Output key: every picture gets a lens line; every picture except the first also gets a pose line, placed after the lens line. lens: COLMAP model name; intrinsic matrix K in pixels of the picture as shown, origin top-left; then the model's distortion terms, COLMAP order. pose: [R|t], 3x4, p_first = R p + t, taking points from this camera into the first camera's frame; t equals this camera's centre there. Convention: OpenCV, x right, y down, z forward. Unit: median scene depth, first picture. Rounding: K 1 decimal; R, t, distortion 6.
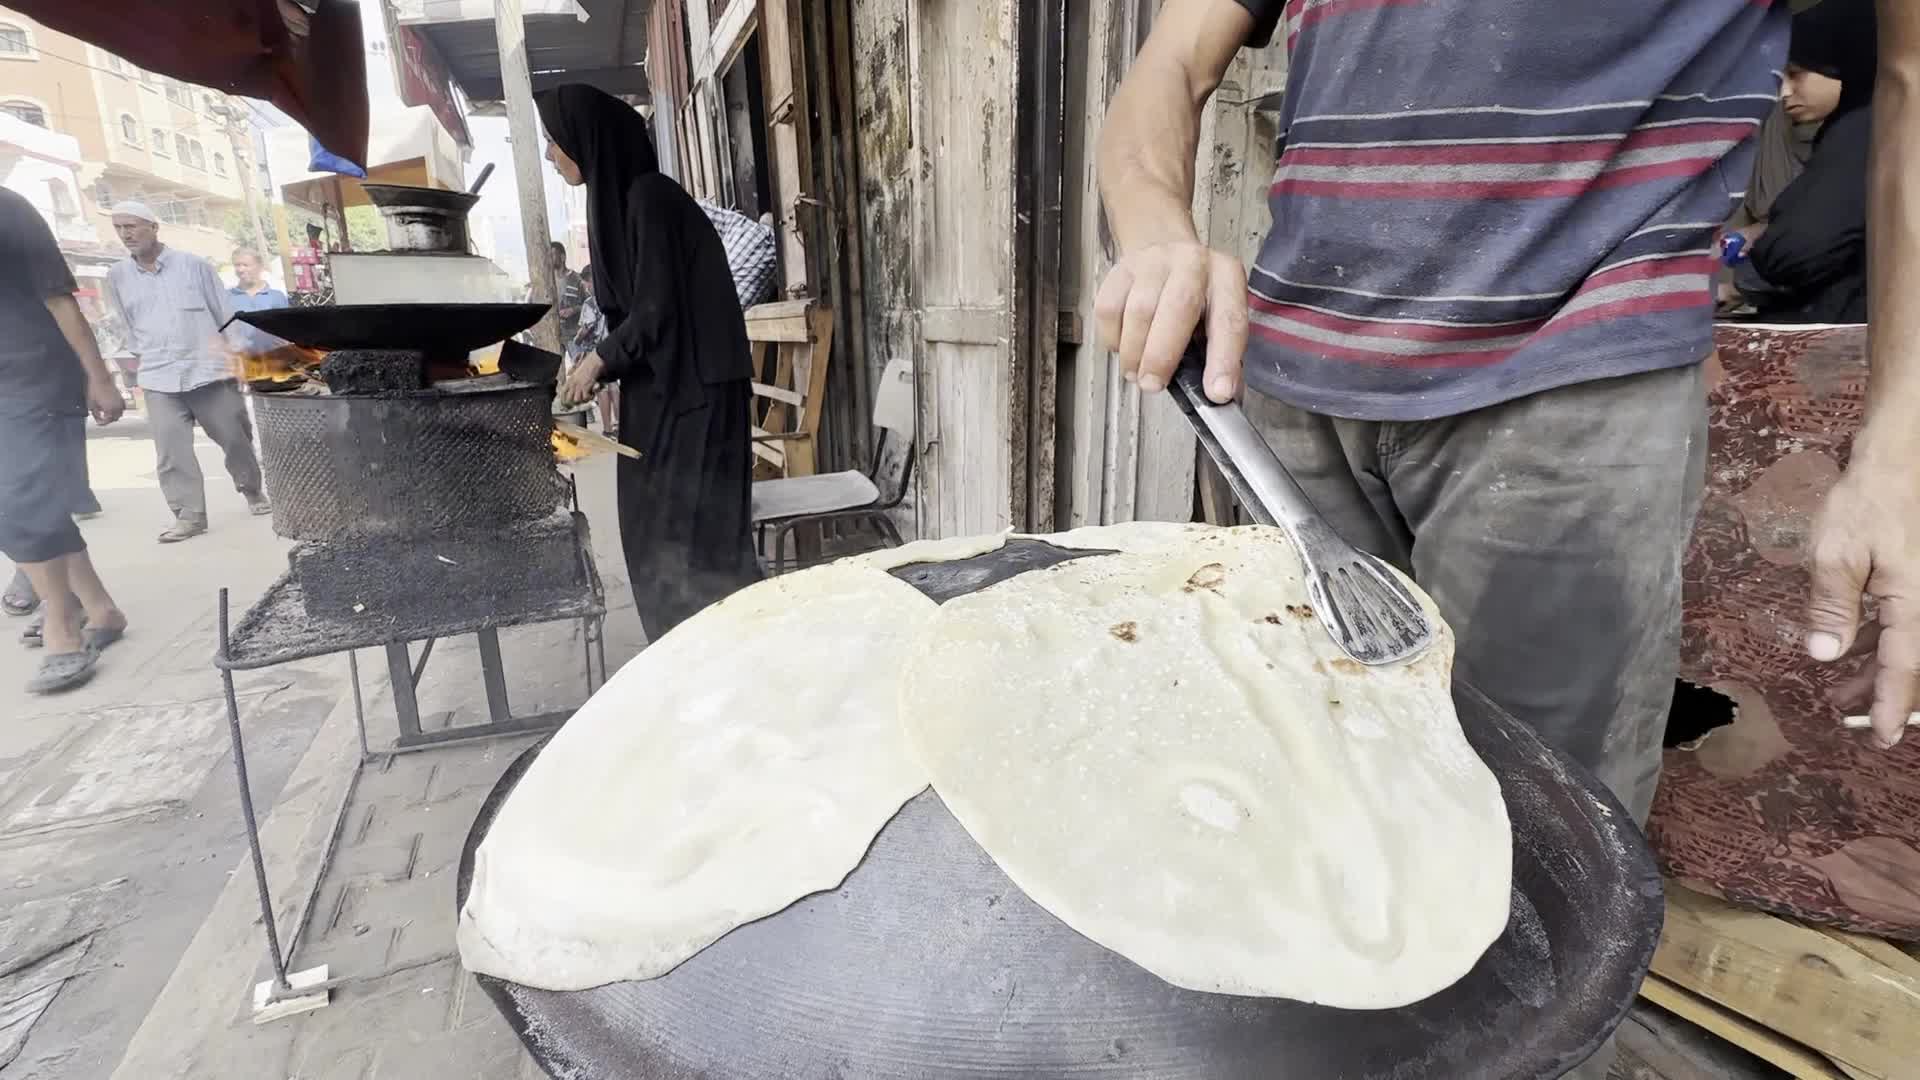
lens RADIAL K [[874.5, 0, 968.3], [0, 874.5, 550.4], [0, 0, 1]] dist [-0.002568, 0.000810]
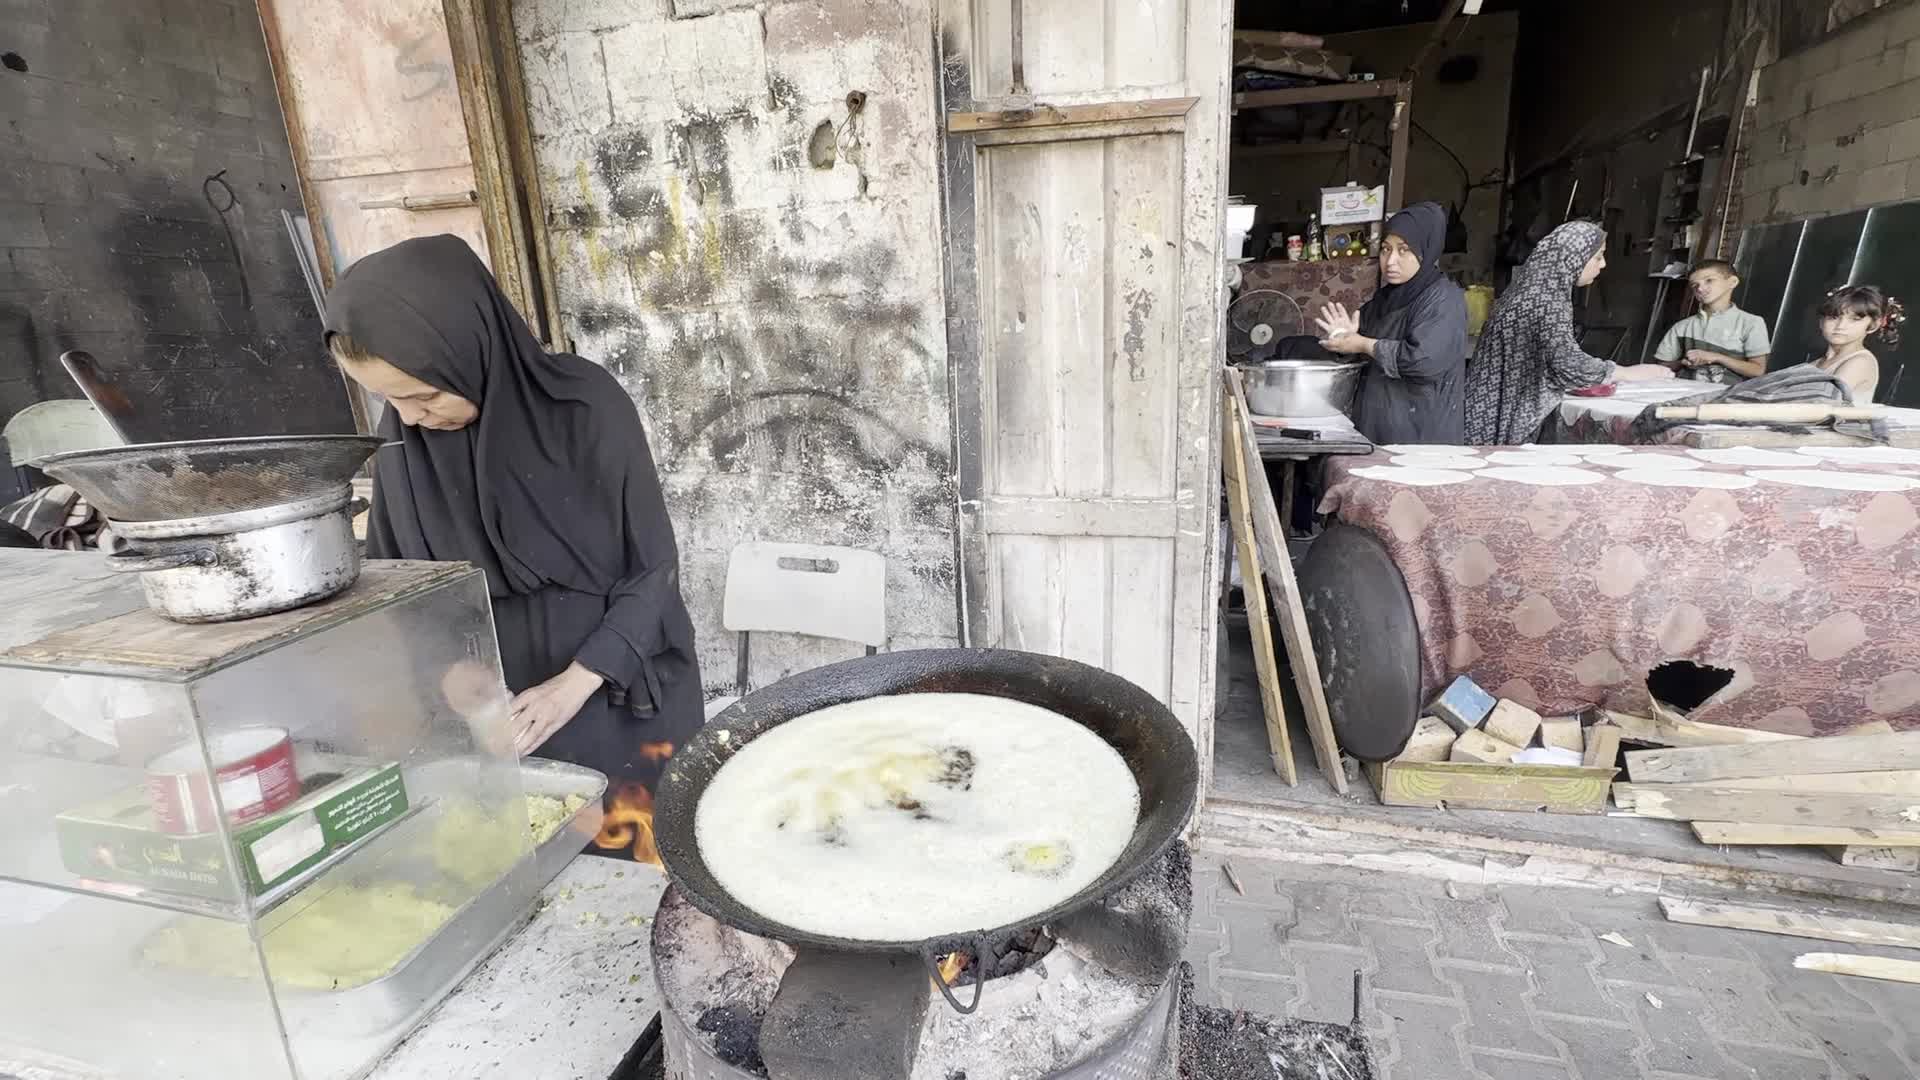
lens RADIAL K [[874.5, 0, 954.1], [0, 874.5, 539.9], [0, 0, 1]] dist [-0.002568, 0.000810]
pose [[0.610310, -0.215329, 0.762335, -0.568783], [0.236624, 0.967965, 0.083975, -0.246857], [-0.755996, 0.129136, 0.641711, 0.375162]]
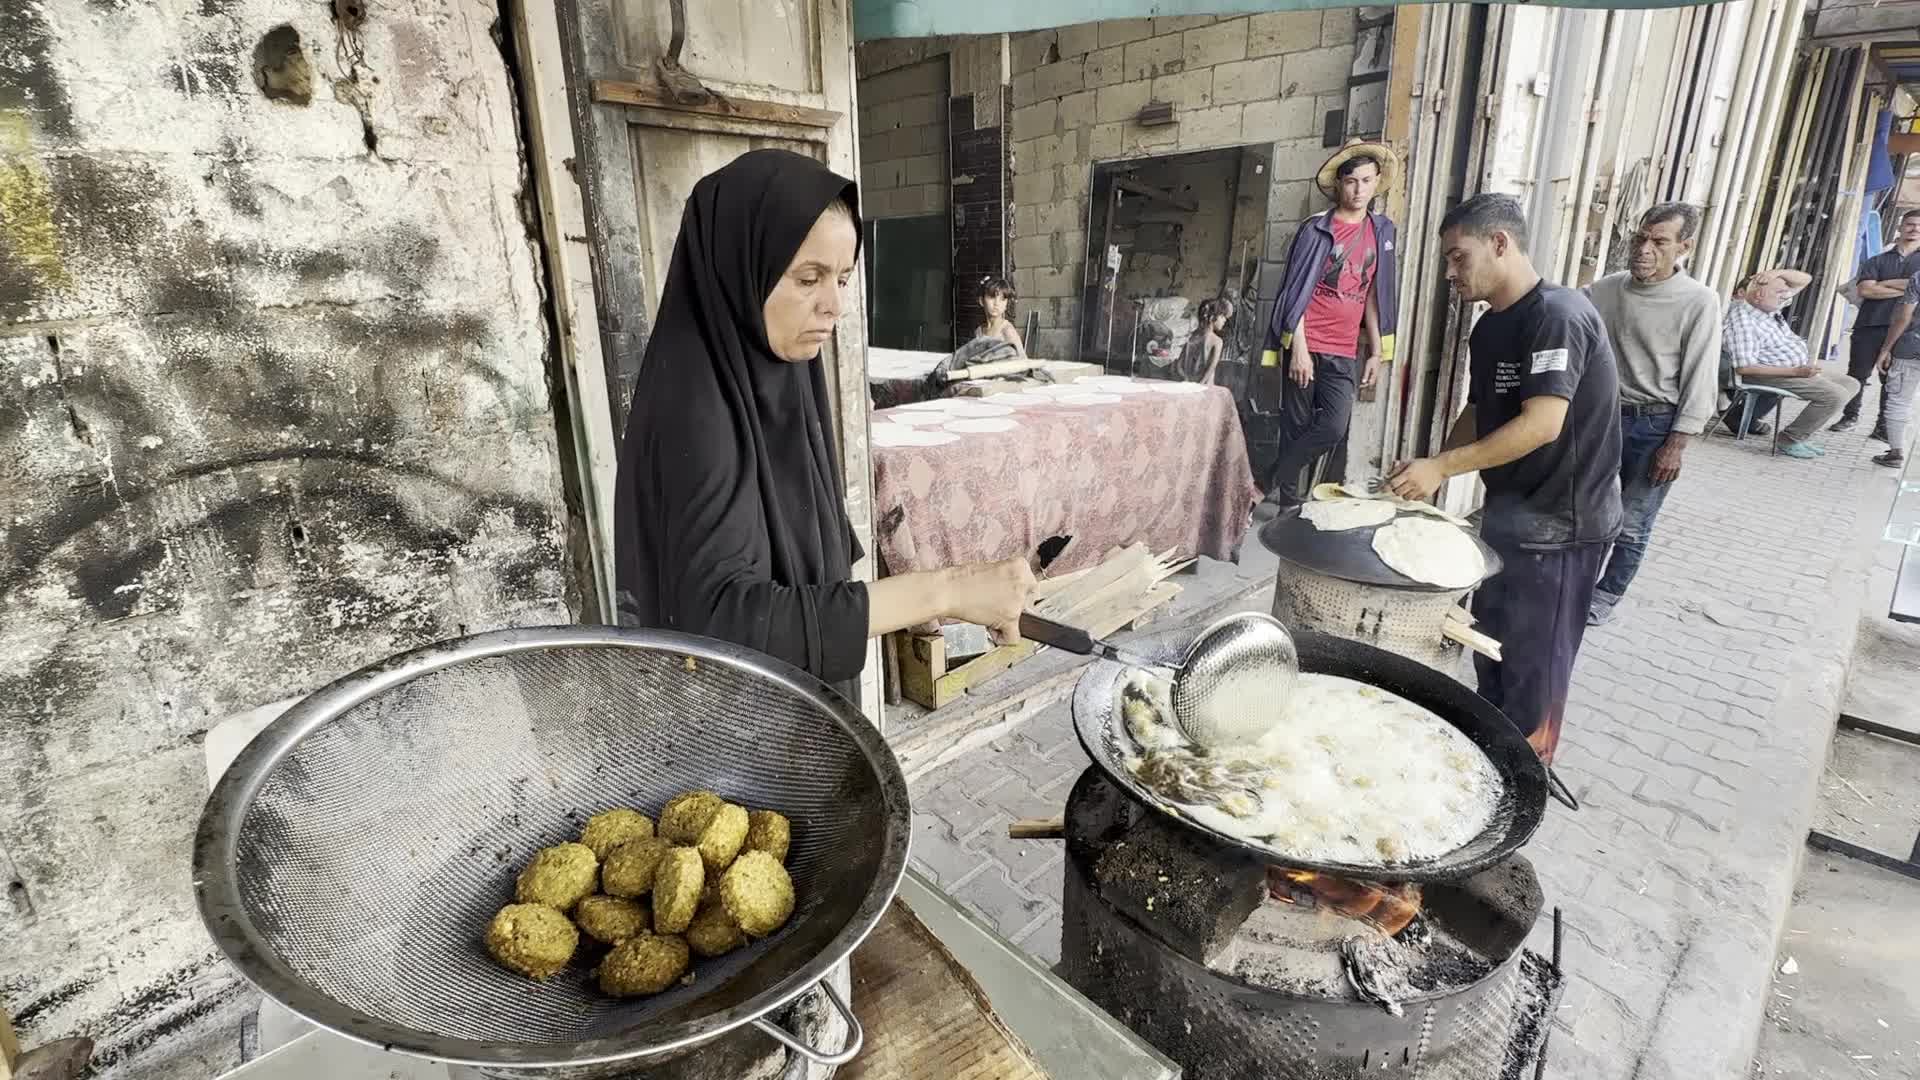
lens RADIAL K [[874.5, 0, 961.9], [0, 874.5, 538.9], [0, 0, 1]] dist [-0.002568, 0.000810]
pose [[-0.347165, -0.278832, 0.895393, -0.611722], [0.260234, 0.888637, 0.377627, -0.383071], [-0.900974, 0.364111, -0.235943, 0.743860]]
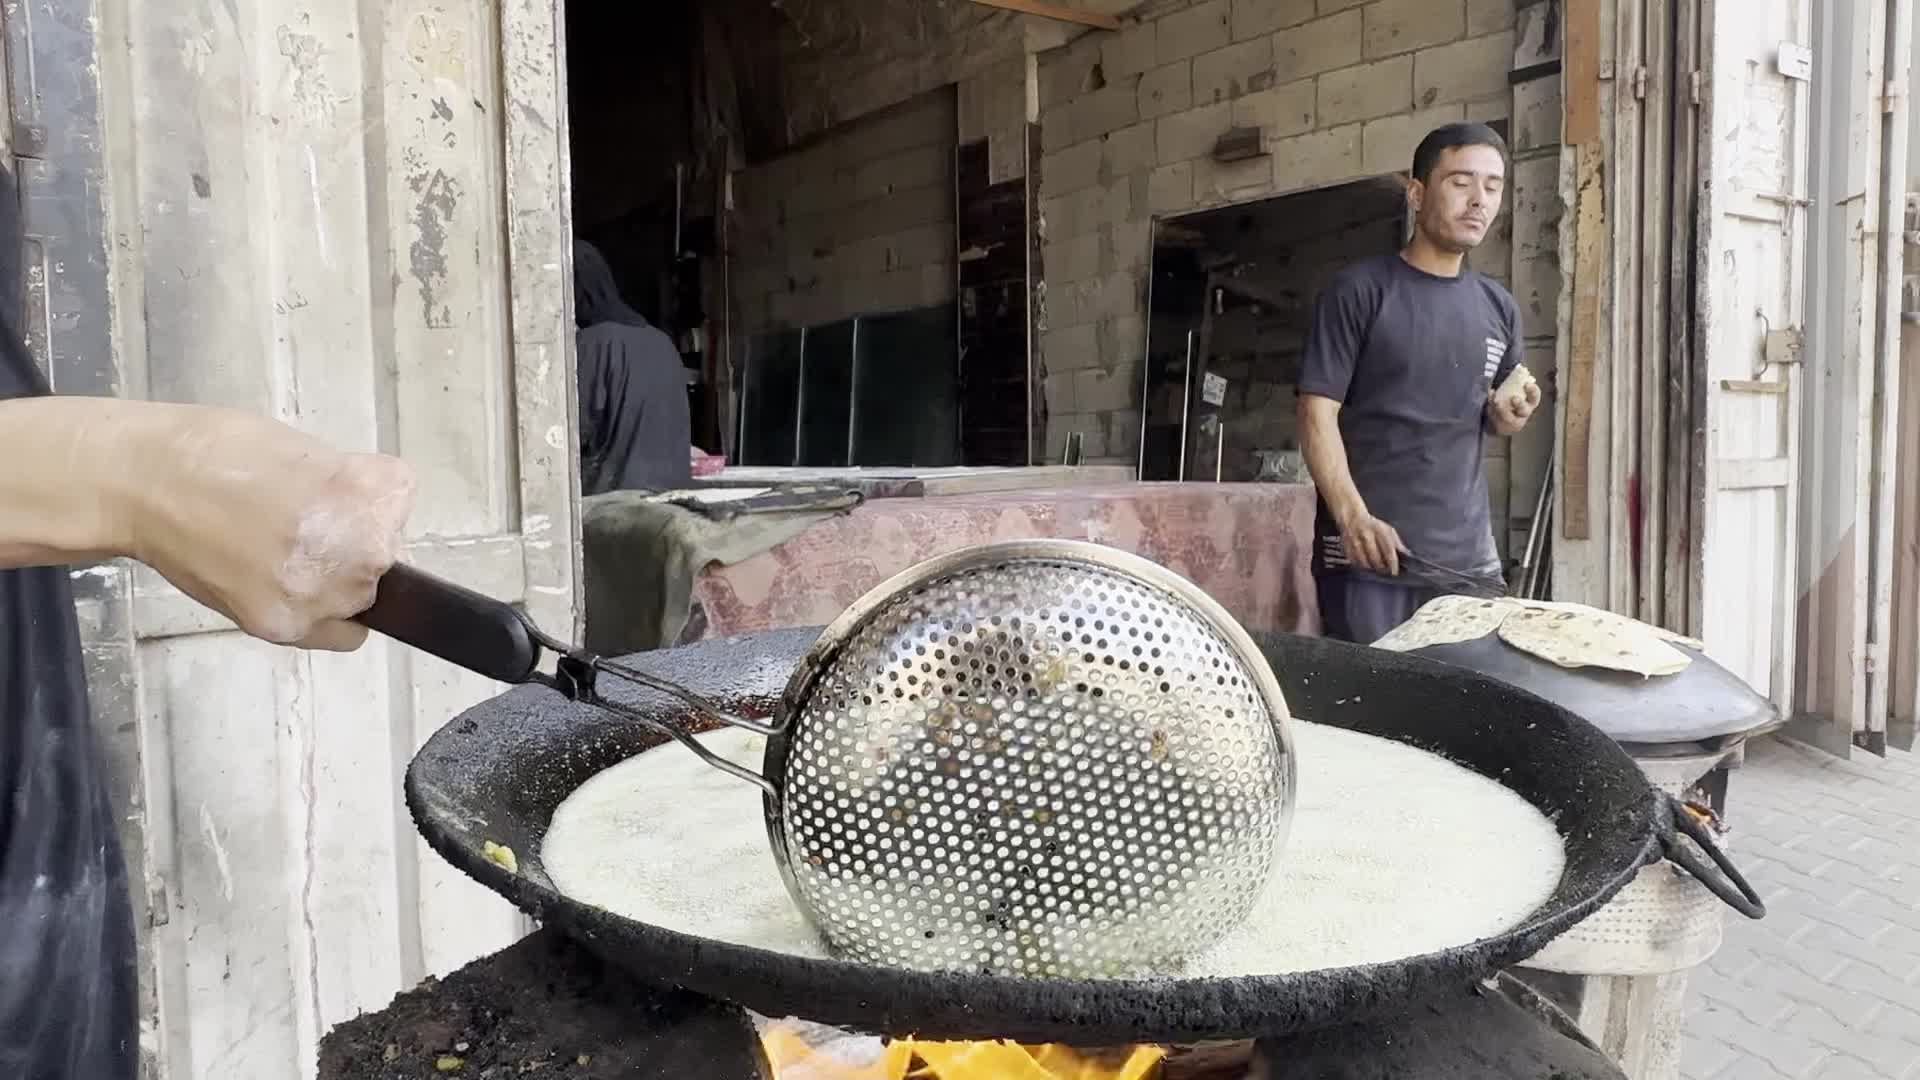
lens RADIAL K [[1286.8, 0, 963.4], [0, 1286.8, 538.6], [0, 0, 1]] dist [-0.016021, 0.013019]
pose [[-0.290353, -0.071757, 0.954225, -0.551554], [0.256370, 0.954898, 0.149816, -0.215329], [-0.921938, 0.288134, -0.258861, 0.626916]]
